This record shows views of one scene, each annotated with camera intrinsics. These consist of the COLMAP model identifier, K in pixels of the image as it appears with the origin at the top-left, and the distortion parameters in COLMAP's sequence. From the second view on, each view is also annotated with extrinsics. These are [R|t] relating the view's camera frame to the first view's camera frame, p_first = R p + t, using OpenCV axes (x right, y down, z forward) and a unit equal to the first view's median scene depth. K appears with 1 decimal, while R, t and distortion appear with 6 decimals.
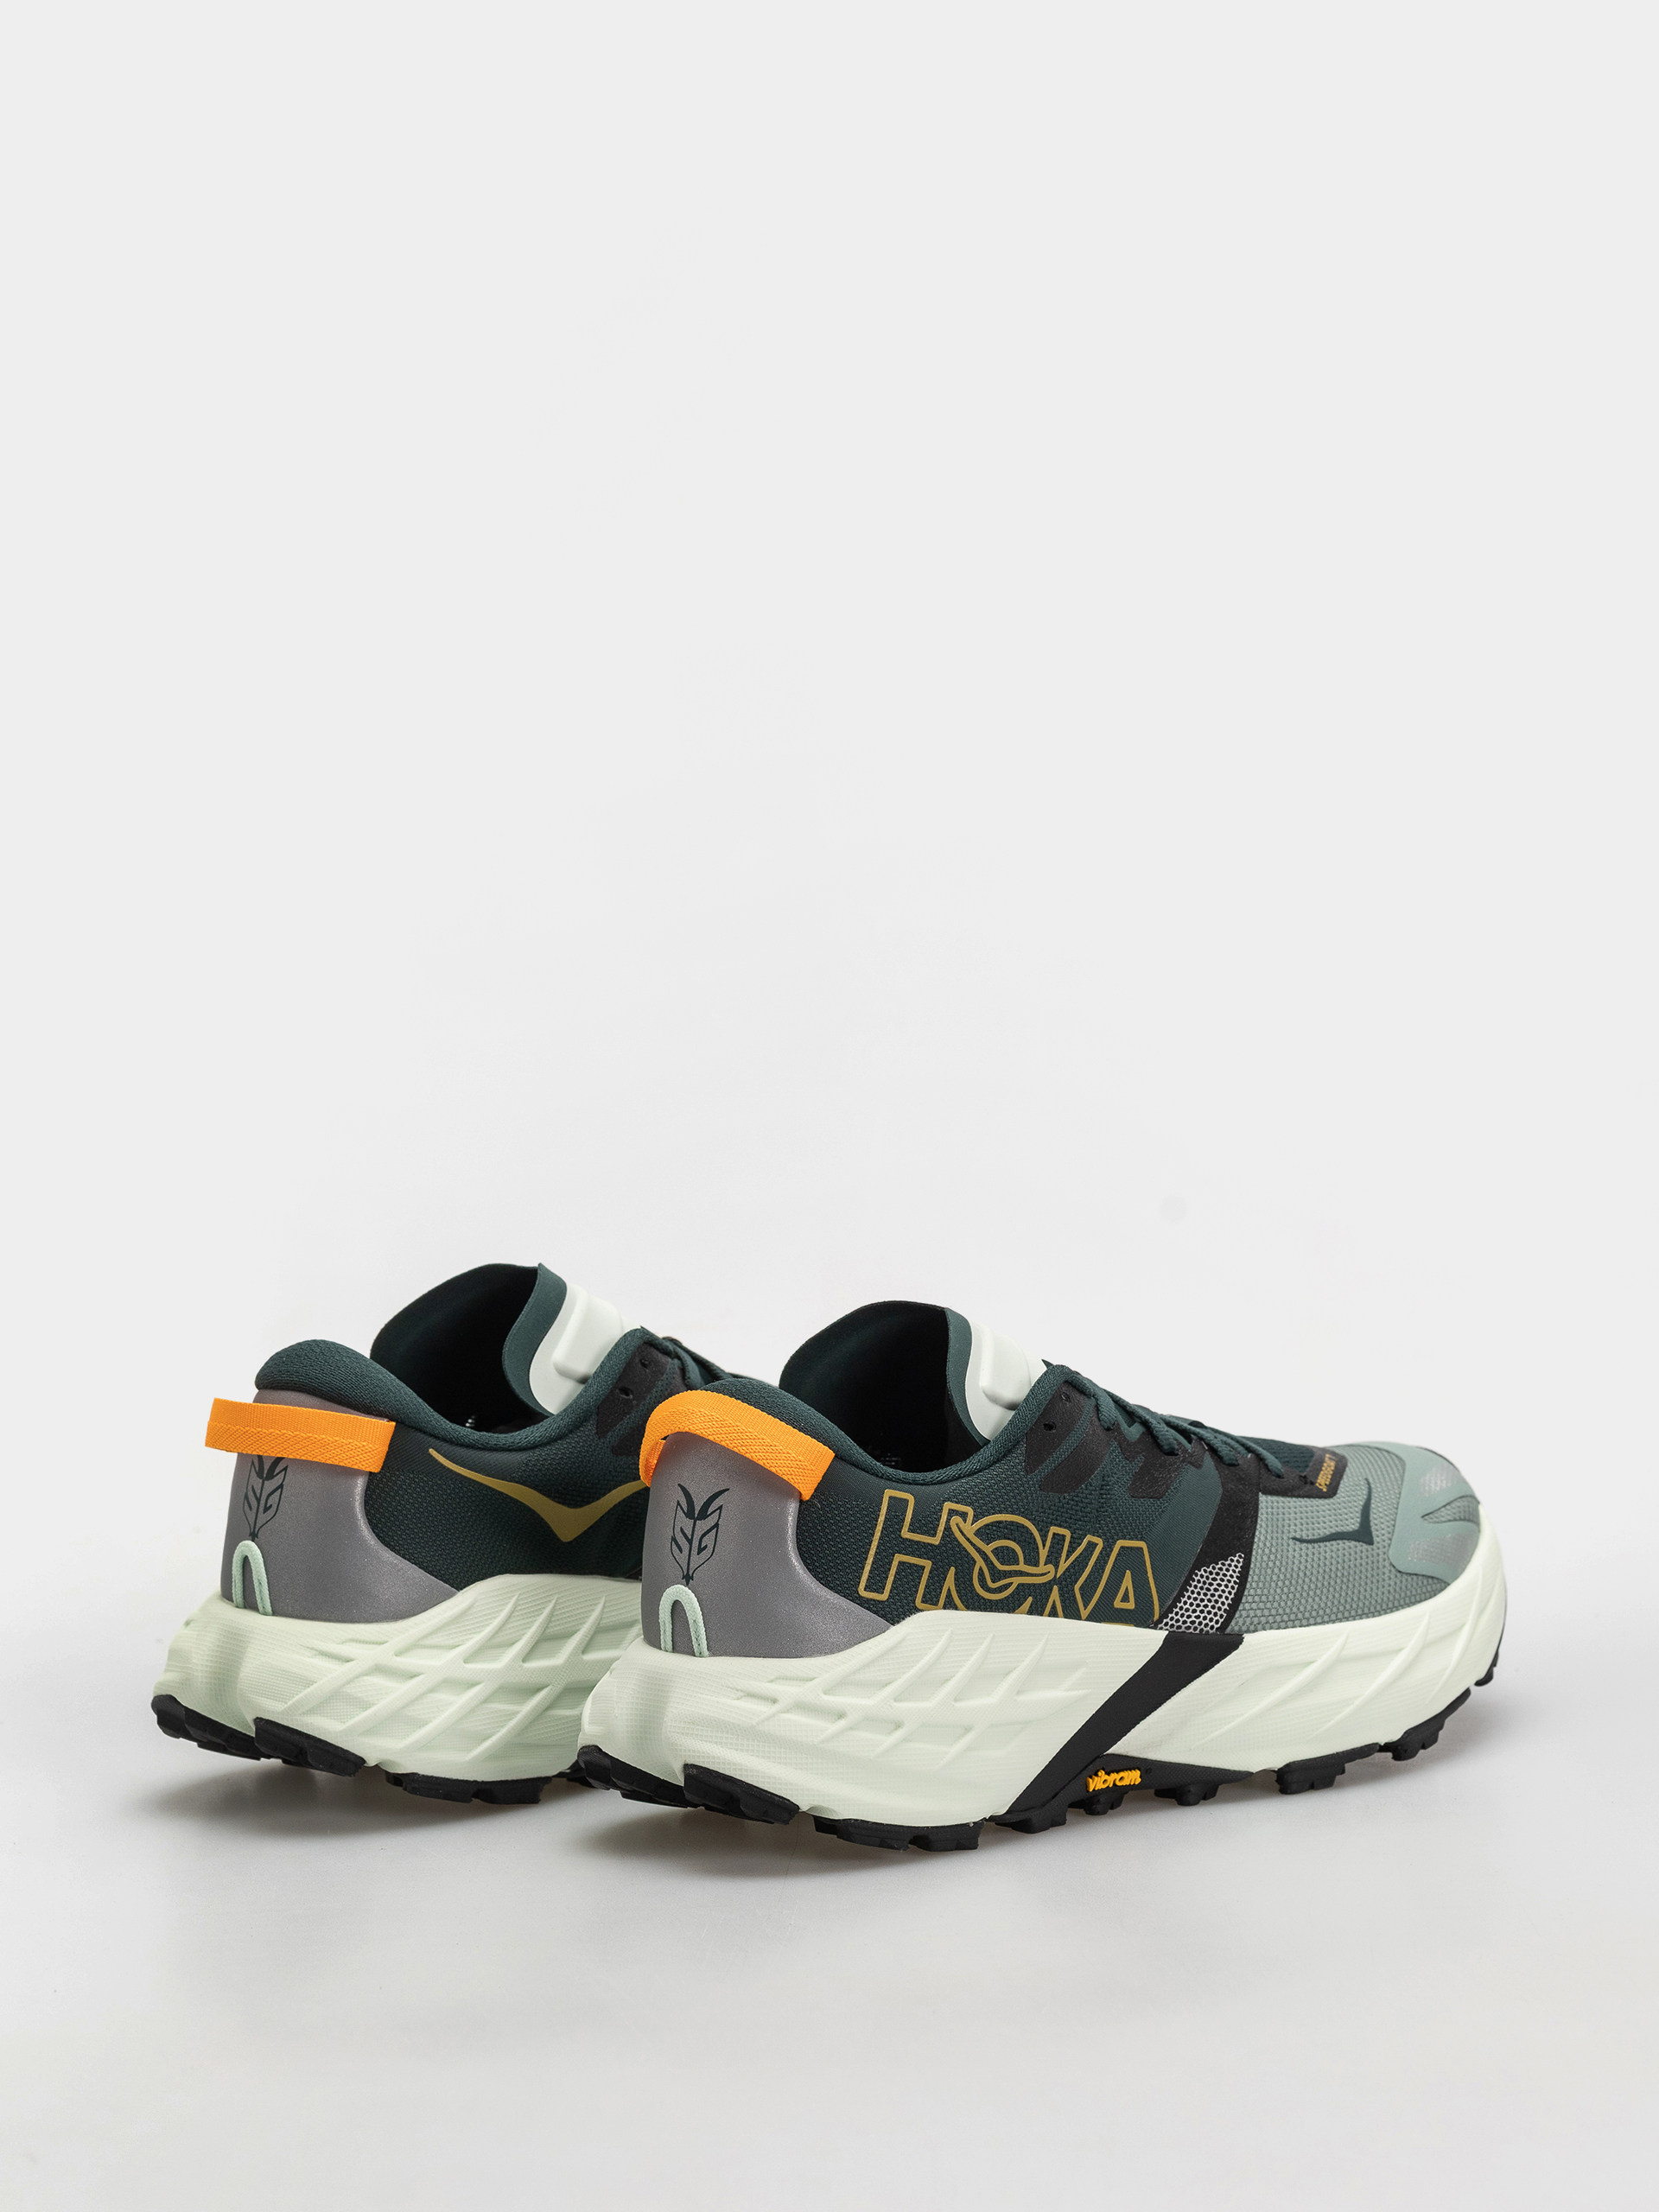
lens RADIAL K [[6926.7, 0, 828.6], [0, 6926.7, 1108.0], [0, 0, 1]] dist [0.050468, 0.000000]
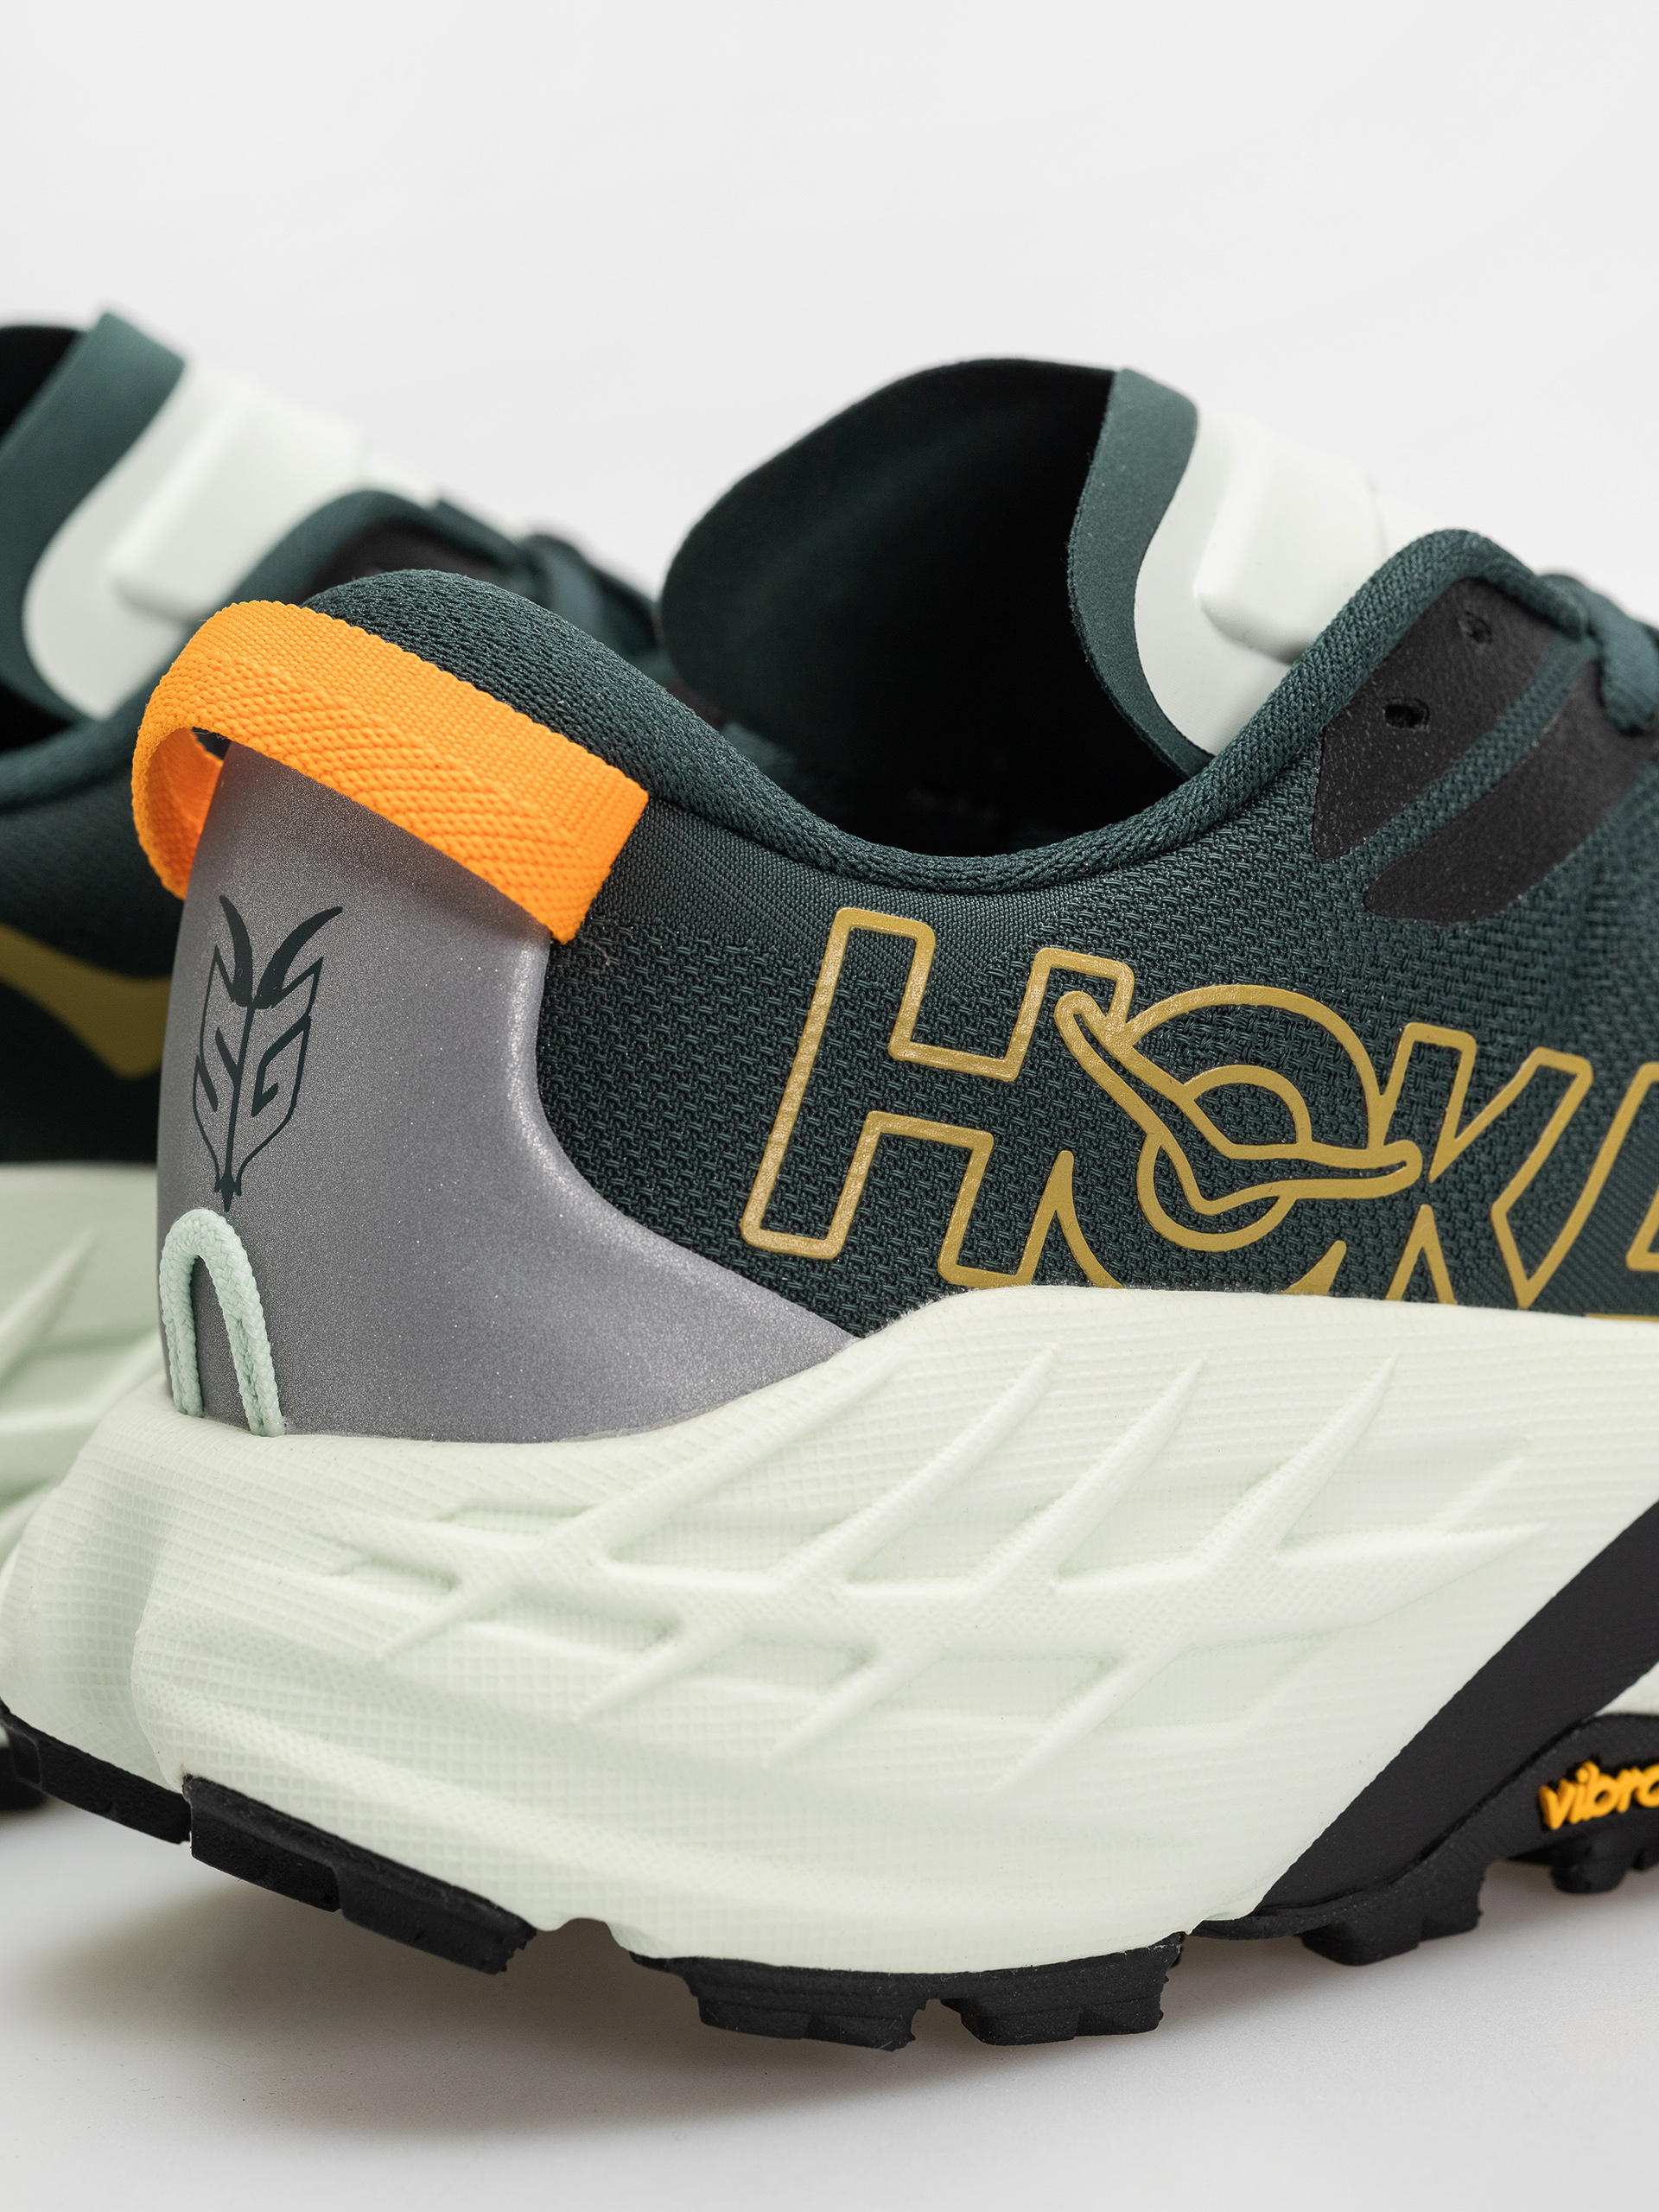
lens RADIAL K [[6926.7, 0, 831.7], [0, 6926.7, 1098.1], [0, 0, 1]] dist [0.050468, 0.000000]
pose [[0.983418, -0.002841, -0.181329, 0.064775], [0.015090, 0.997692, 0.066207, 0.042525], [0.180723, -0.067846, 0.981191, 0.684591]]
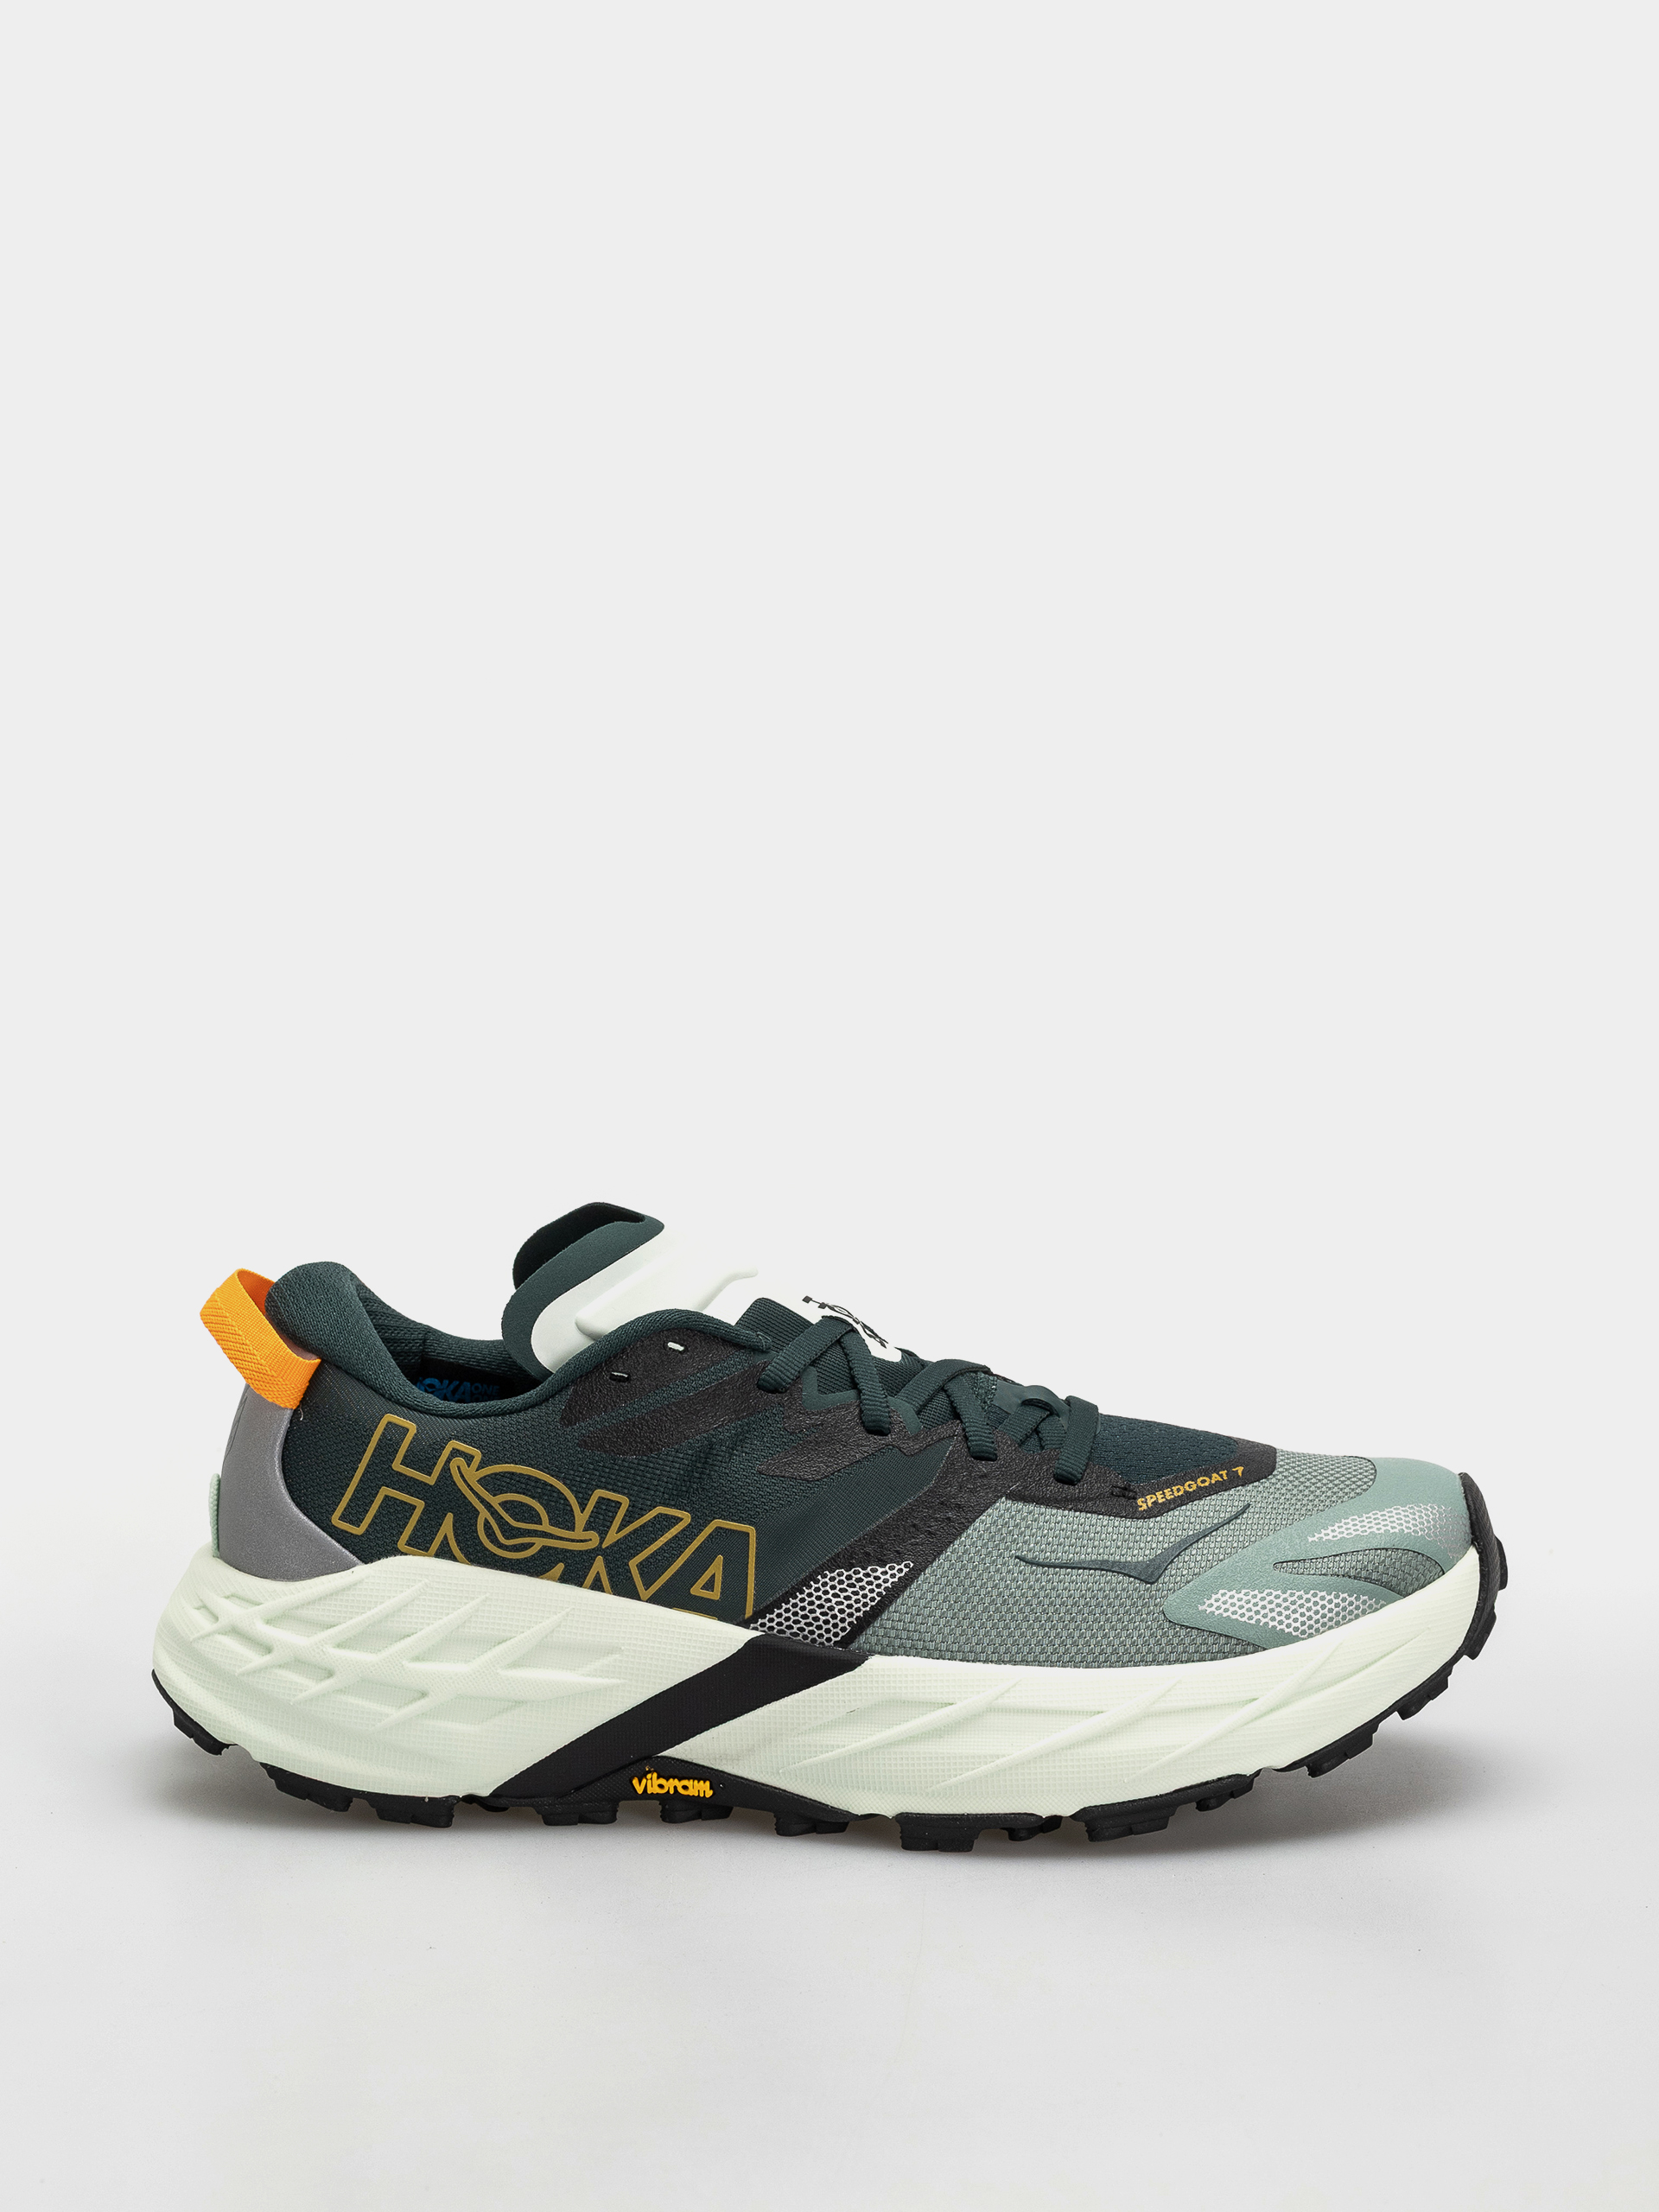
lens RADIAL K [[6926.7, 0, 838.1], [0, 6926.7, 1110.6], [0, 0, 1]] dist [0.050468, 0.000000]
pose [[0.702604, 0.157997, -0.693819, 0.660240], [-0.088146, 0.986853, 0.135464, -0.109350], [0.706100, -0.034020, 0.707294, 0.406526]]
